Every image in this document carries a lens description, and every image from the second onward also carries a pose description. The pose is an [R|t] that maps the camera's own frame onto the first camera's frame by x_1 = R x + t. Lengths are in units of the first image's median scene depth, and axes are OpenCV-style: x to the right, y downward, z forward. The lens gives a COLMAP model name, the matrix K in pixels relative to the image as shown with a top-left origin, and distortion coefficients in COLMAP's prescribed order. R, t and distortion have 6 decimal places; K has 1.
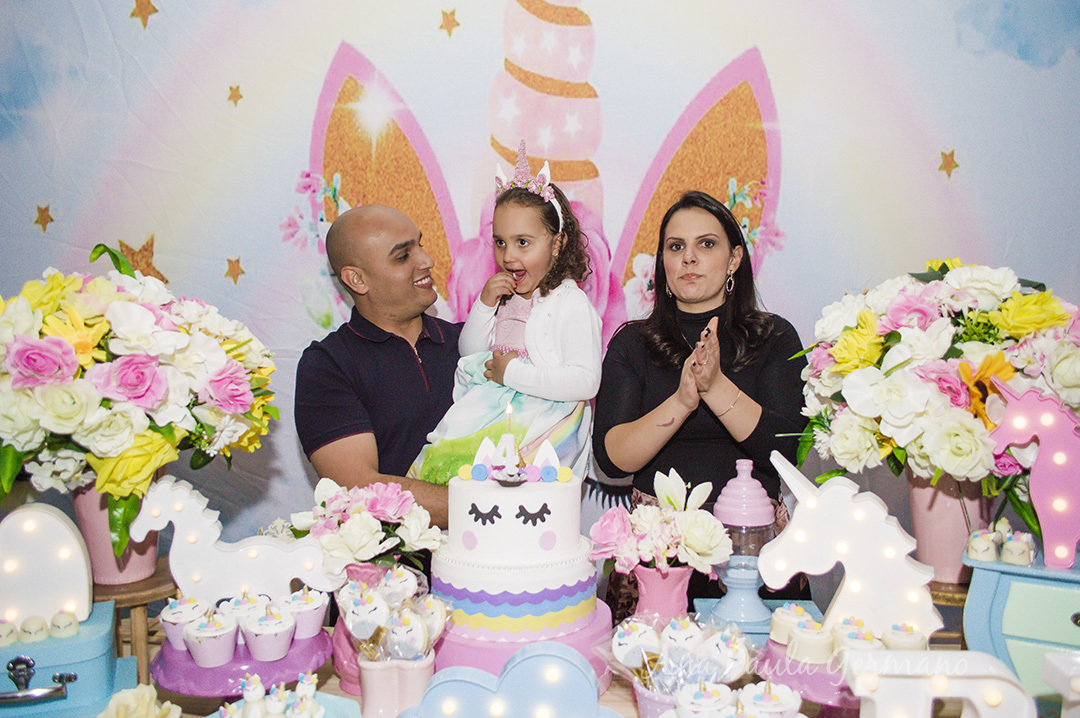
lens RADIAL K [[865.6, 0, 540.0], [0, 865.6, 359.0], [0, 0, 1]] dist [-0.071820, 0.000072]
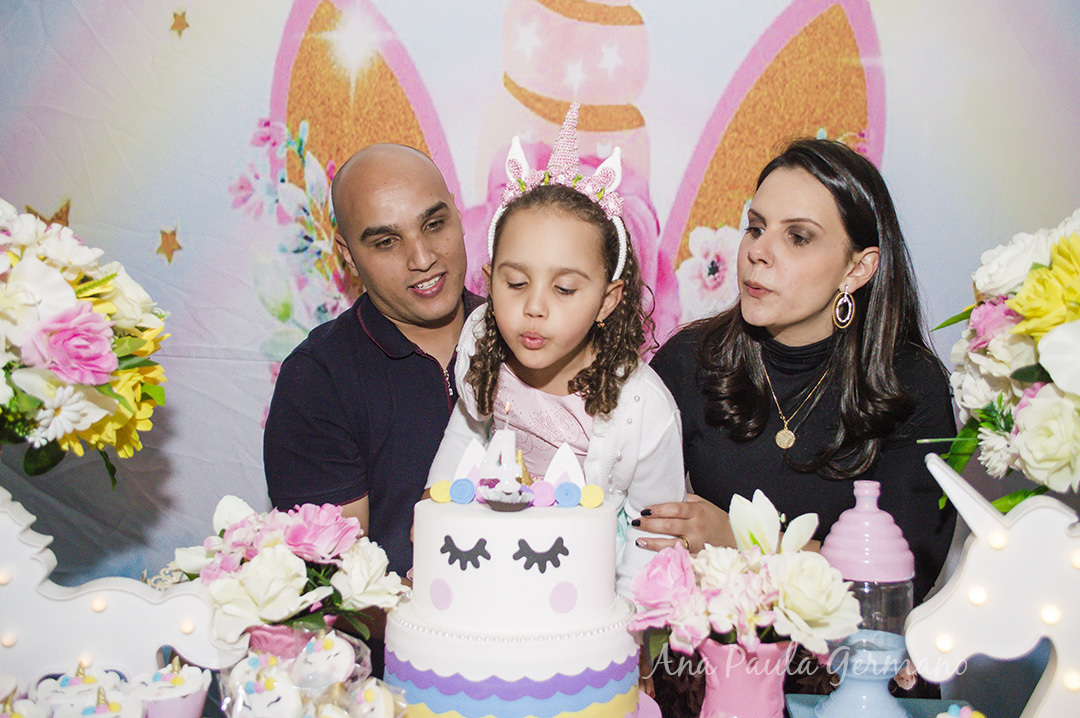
lens RADIAL K [[943.7, 0, 540.0], [0, 943.7, 359.0], [0, 0, 1]] dist [-0.072489, 0.006389]
pose [[0.999255, 0.013370, -0.036215, 0.014448], [-0.015790, 0.997602, -0.067393, 0.083276], [0.035227, 0.067914, 0.997069, 0.301998]]
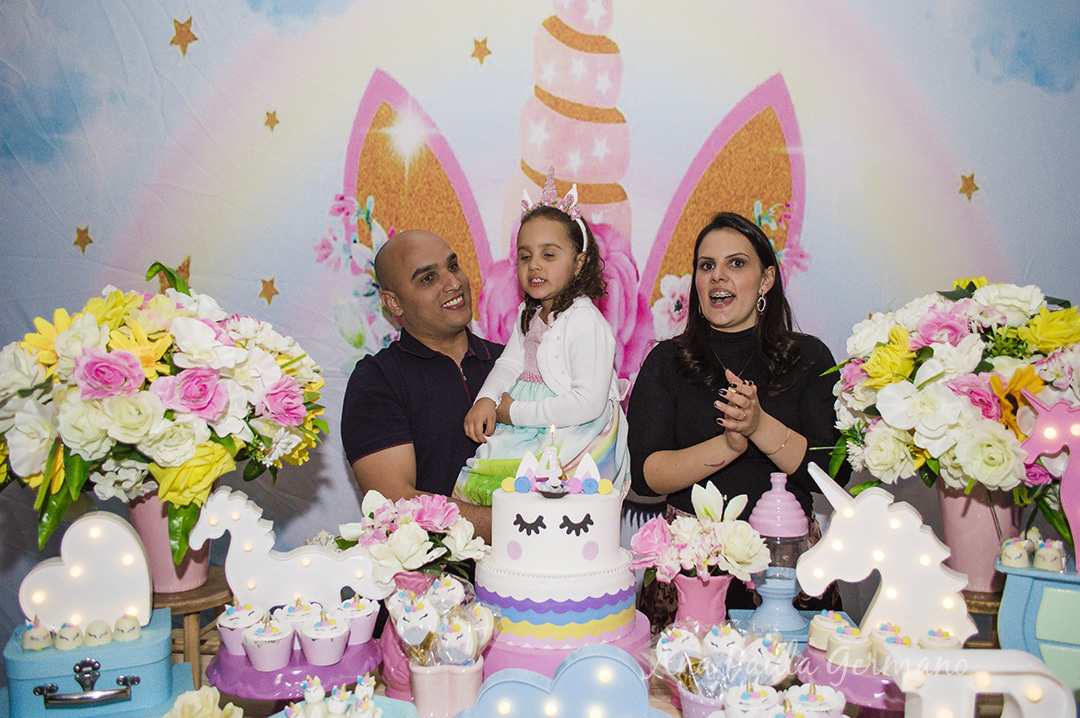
lens RADIAL K [[876.5, 0, 540.0], [0, 876.5, 359.0], [0, 0, 1]] dist [-0.076584, 0.014830]
pose [[0.999972, 0.000581, -0.007483, -0.043845], [-0.000801, 0.999566, -0.029438, 0.012892], [0.007463, 0.029443, 0.999539, -0.048687]]
